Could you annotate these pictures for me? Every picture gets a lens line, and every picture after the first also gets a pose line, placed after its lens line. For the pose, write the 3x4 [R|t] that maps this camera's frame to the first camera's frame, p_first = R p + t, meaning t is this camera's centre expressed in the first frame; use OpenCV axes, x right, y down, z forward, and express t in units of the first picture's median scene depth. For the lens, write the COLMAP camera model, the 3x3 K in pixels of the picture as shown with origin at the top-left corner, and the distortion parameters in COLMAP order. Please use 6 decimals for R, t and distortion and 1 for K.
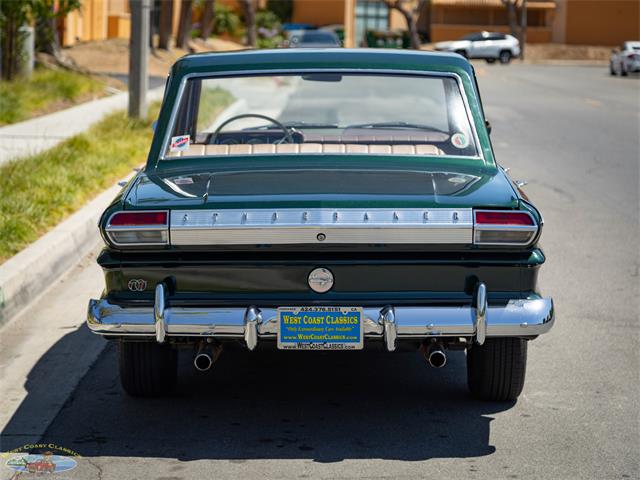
lens RADIAL K [[2303.4, 0, 377.4], [0, 2303.4, 283.3], [0, 0, 1]] dist [1.312866, -23.541361]
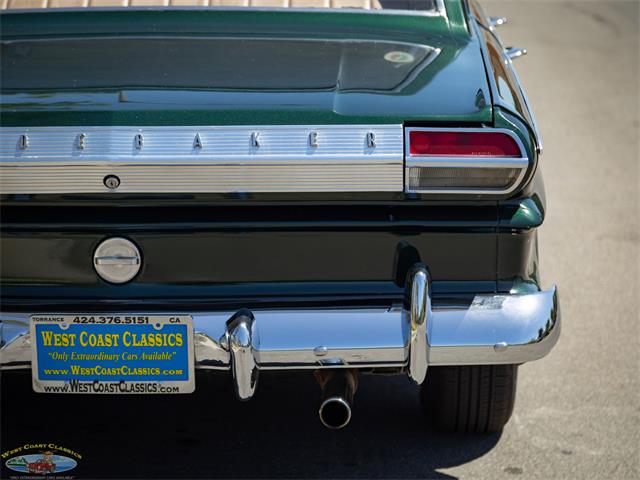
lens RADIAL K [[2009.6, 0, 320.0], [0, 2009.6, 240.0], [0, 0, 1]] dist [0.035371, 1.455936]
pose [[0.997666, 0.003214, -0.068202, 0.053693], [0.002912, 0.995979, 0.089536, -0.047473], [0.068216, -0.089526, 0.993646, 0.549200]]
